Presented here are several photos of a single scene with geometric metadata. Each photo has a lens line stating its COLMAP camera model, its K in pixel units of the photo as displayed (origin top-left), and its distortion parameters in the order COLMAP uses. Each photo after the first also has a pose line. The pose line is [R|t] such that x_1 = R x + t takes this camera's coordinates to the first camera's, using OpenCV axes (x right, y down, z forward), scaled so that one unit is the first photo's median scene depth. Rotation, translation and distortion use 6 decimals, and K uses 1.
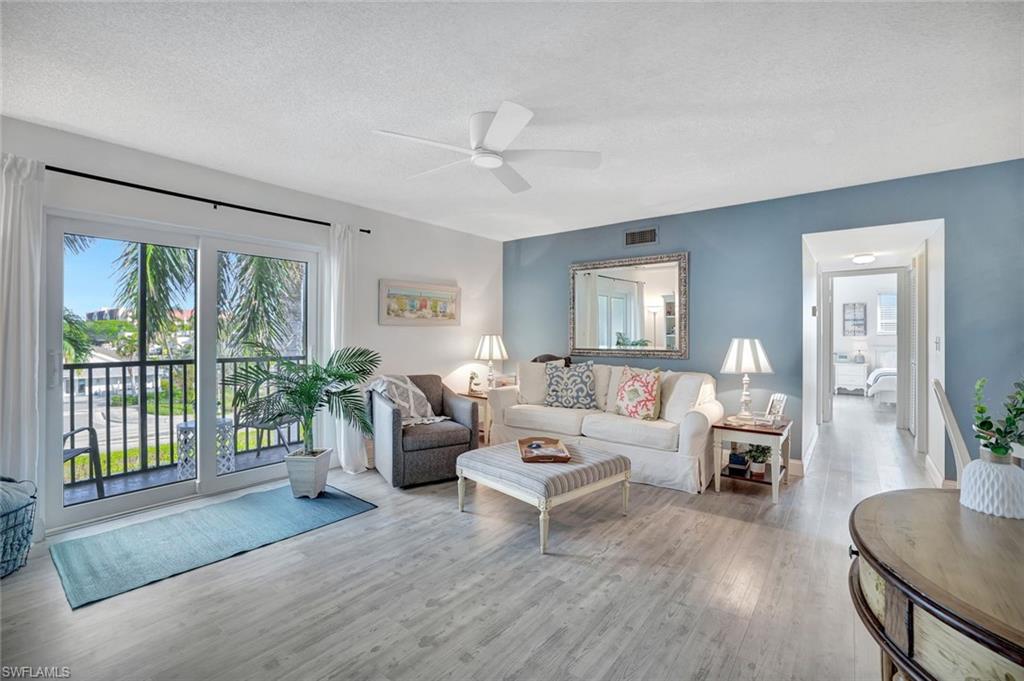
lens RADIAL K [[446.8, 0, 514.7], [0, 446.8, 332.5], [0, 0, 1]] dist [-0.029404, 0.000840]
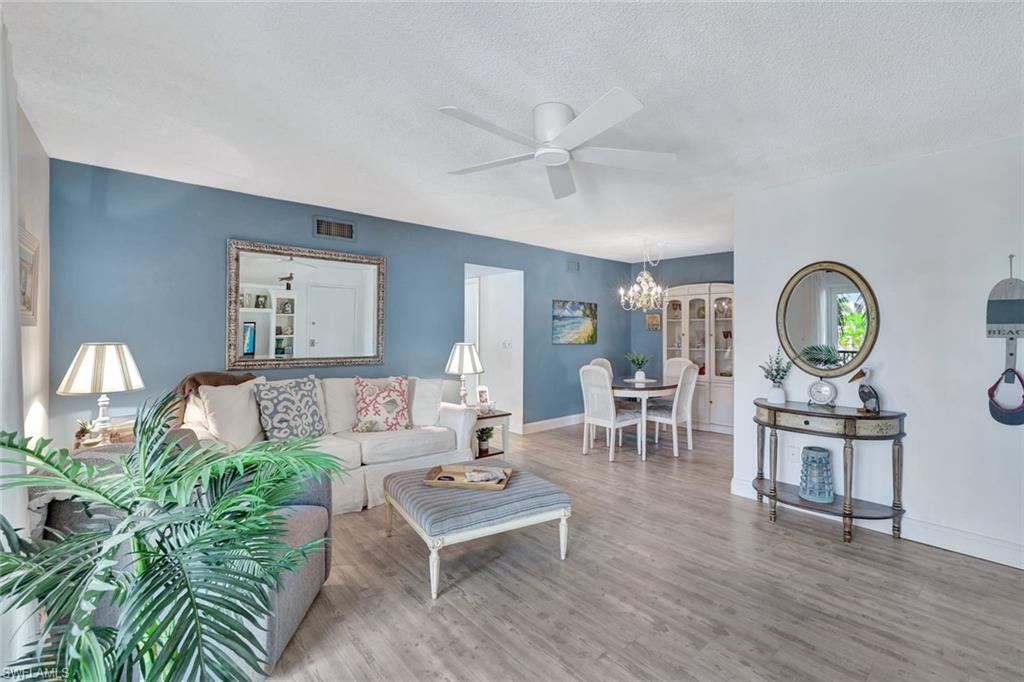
lens RADIAL K [[446.8, 0, 514.7], [0, 446.8, 333.0], [0, 0, 1]] dist [-0.029404, 0.000840]
pose [[0.193284, -0.000406, 0.981143, -0.531823], [-0.014778, 0.999885, 0.003325, -0.017982], [-0.981032, -0.015142, 0.193256, 0.501618]]
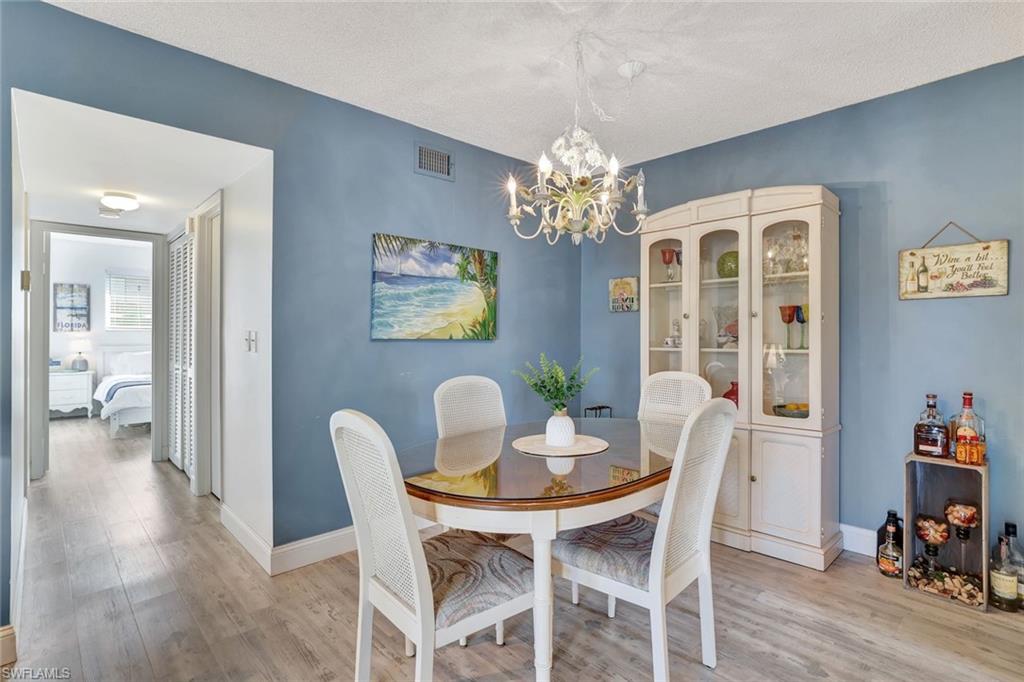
lens RADIAL K [[505.3, 0, 515.0], [0, 505.3, 337.3], [0, 0, 1]] dist [-0.004986, 0.000321]
pose [[0.158984, -0.007034, 0.987256, 0.212159], [-0.009042, 0.999922, 0.008580, 0.007090], [-0.987240, -0.010291, 0.158908, 0.374727]]
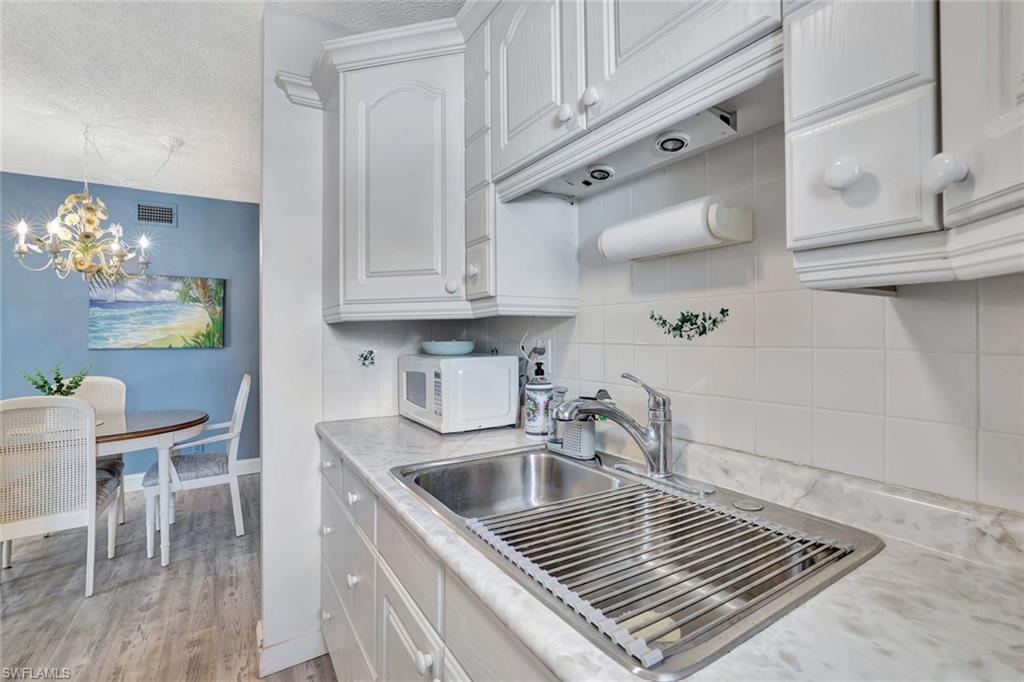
lens RADIAL K [[446.8, 0, 514.7], [0, 446.8, 333.0], [0, 0, 1]] dist [-0.029404, 0.000840]
pose [[0.335042, -0.000913, 0.942203, 0.345549], [0.006294, 0.999979, -0.001269, -0.005257], [-0.942182, 0.006355, 0.335041, -0.278638]]
